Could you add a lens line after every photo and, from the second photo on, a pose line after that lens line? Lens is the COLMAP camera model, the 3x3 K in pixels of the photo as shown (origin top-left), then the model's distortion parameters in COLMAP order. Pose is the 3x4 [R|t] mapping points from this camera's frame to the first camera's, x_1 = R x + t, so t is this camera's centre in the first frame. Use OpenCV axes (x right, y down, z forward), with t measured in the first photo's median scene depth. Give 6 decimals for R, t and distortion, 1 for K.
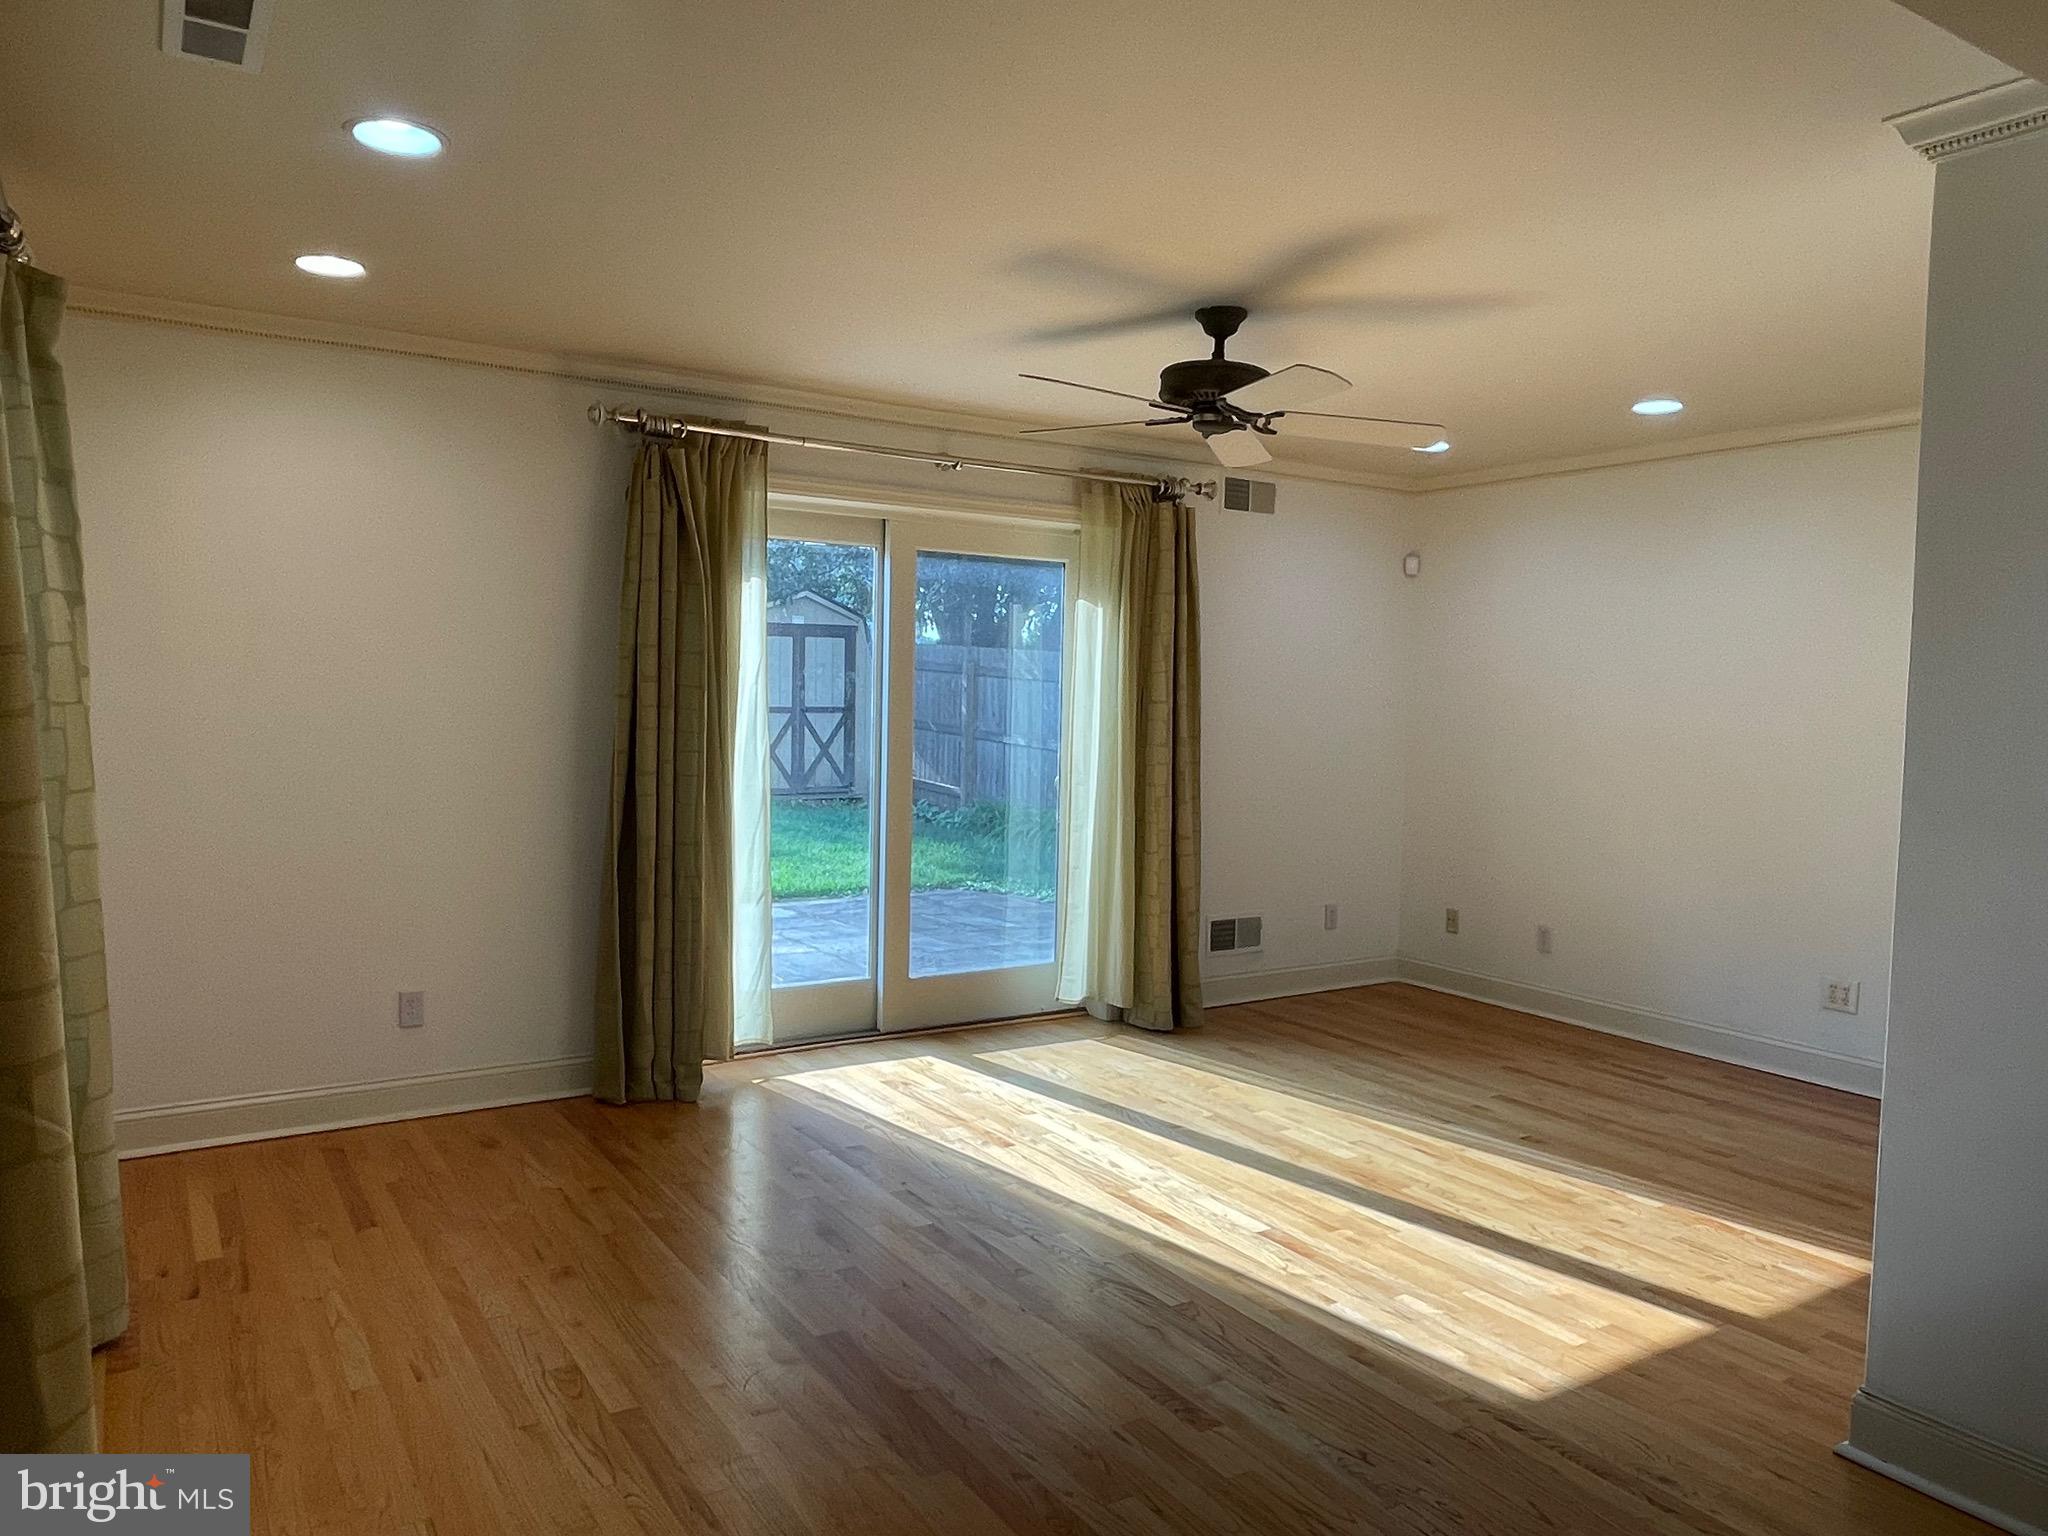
lens RADIAL K [[1367.9, 0, 1024.0], [0, 1367.9, 768.0], [0, 0, 1]] dist [0.001999, -0.001770]
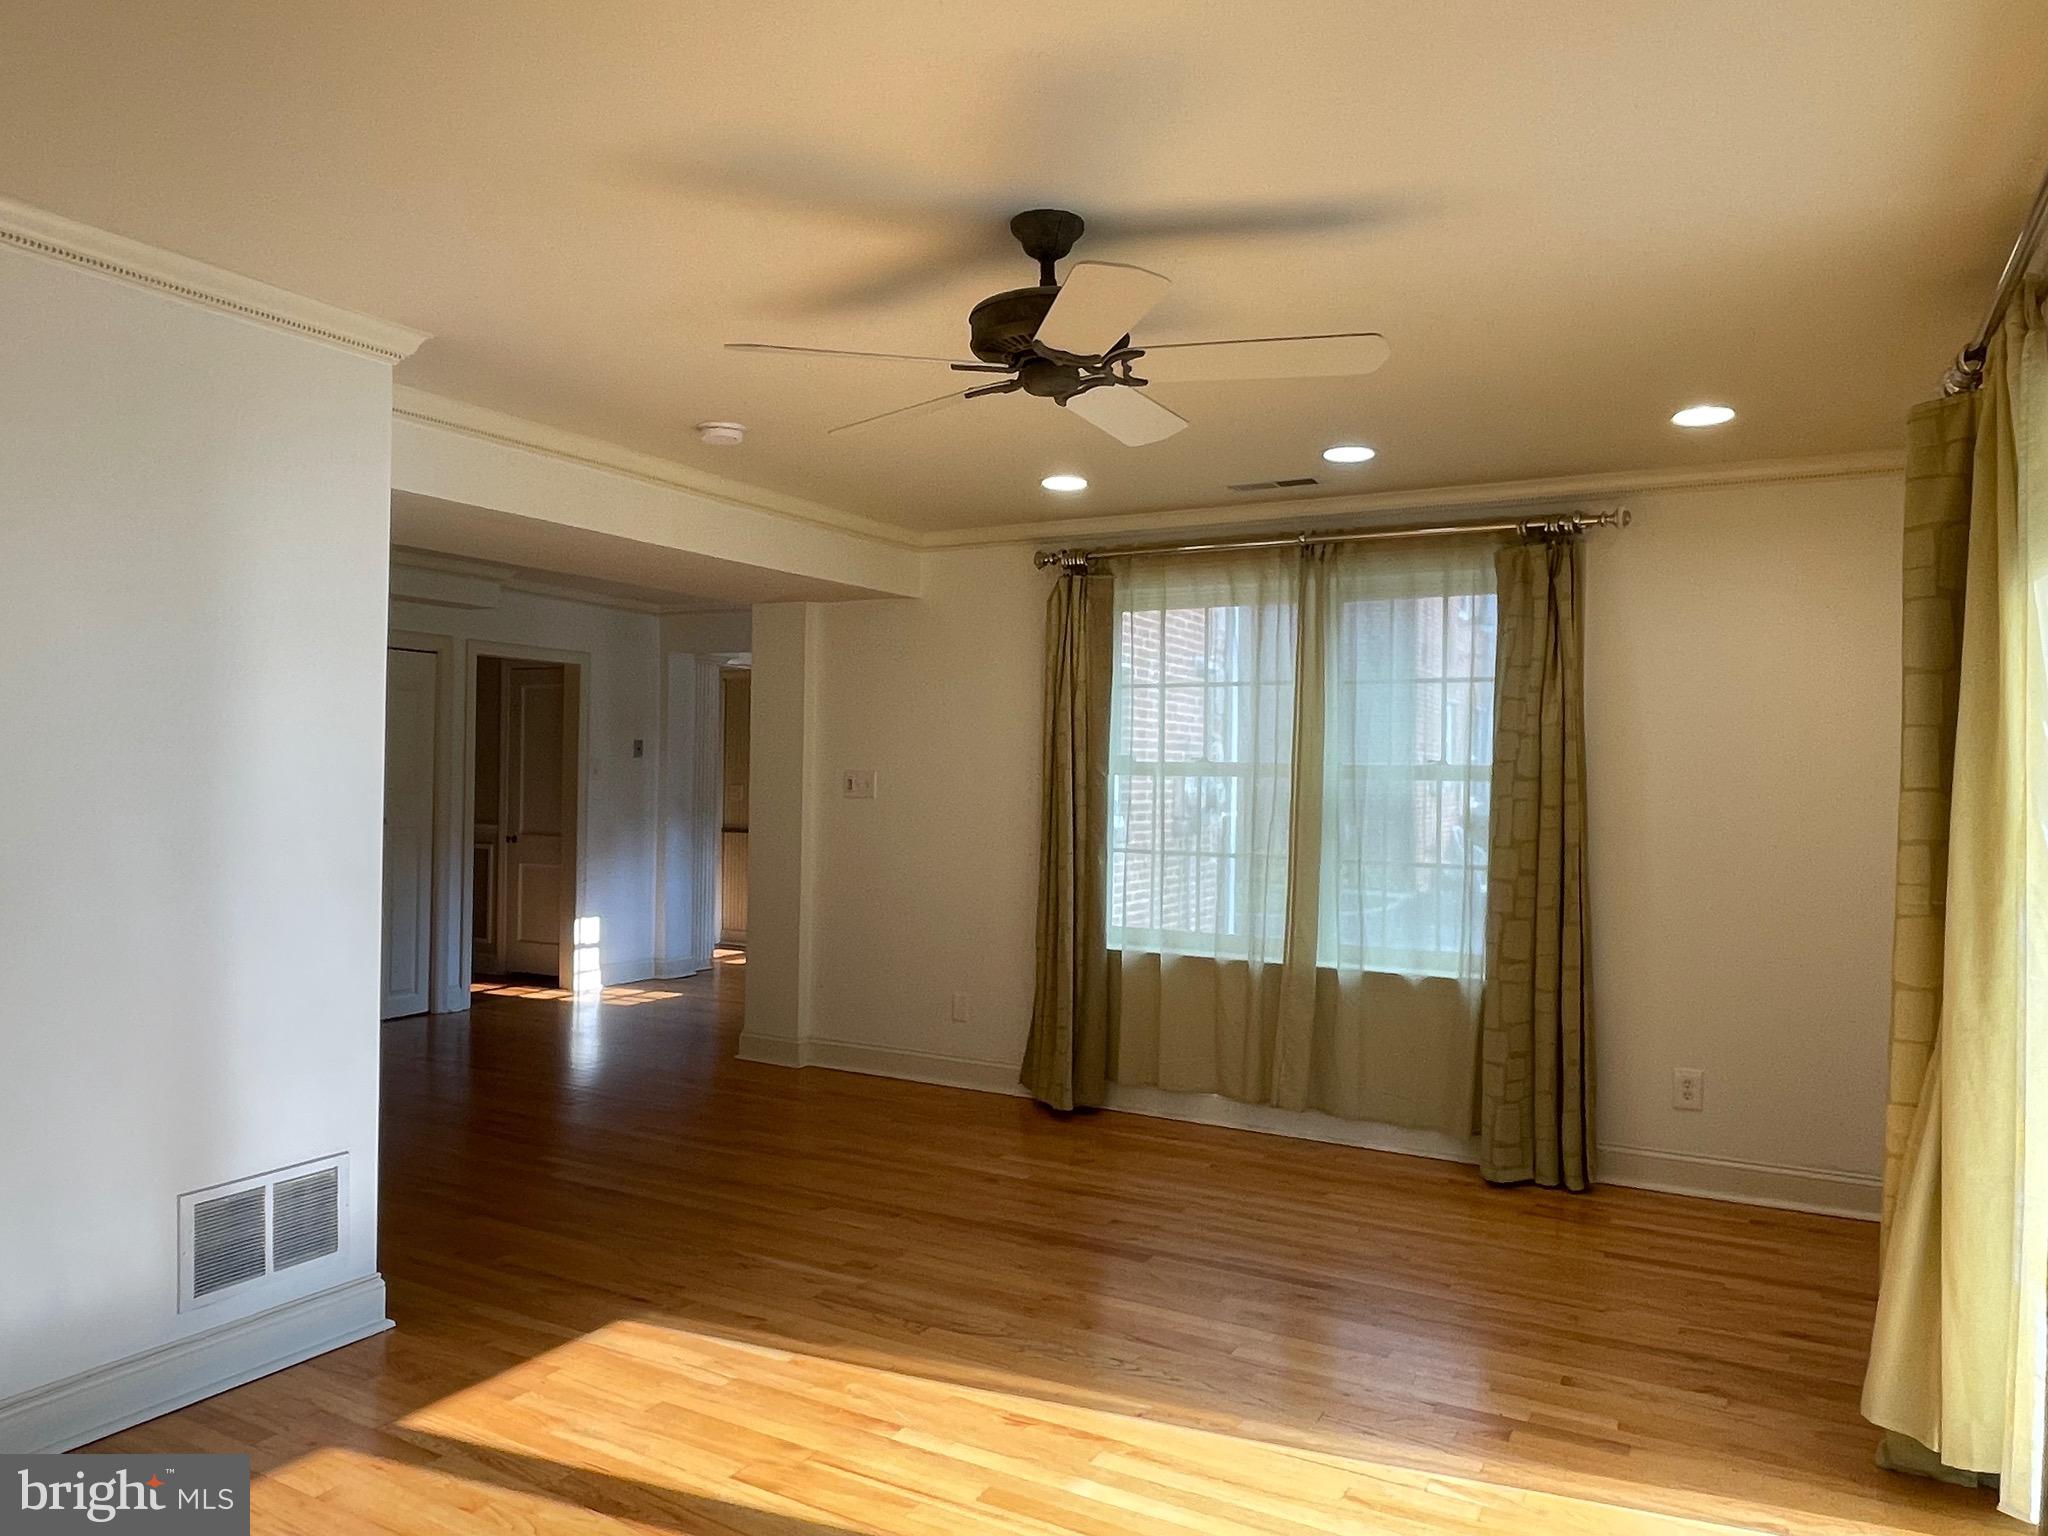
lens RADIAL K [[1353.2, 0, 1024.0], [0, 1353.2, 768.0], [0, 0, 1]] dist [-0.055537, -0.000411]
pose [[-0.876442, -0.042878, -0.479595, 0.337159], [-0.066167, 0.997303, 0.031754, -0.052246], [0.476940, 0.059564, -0.876915, 1.142479]]
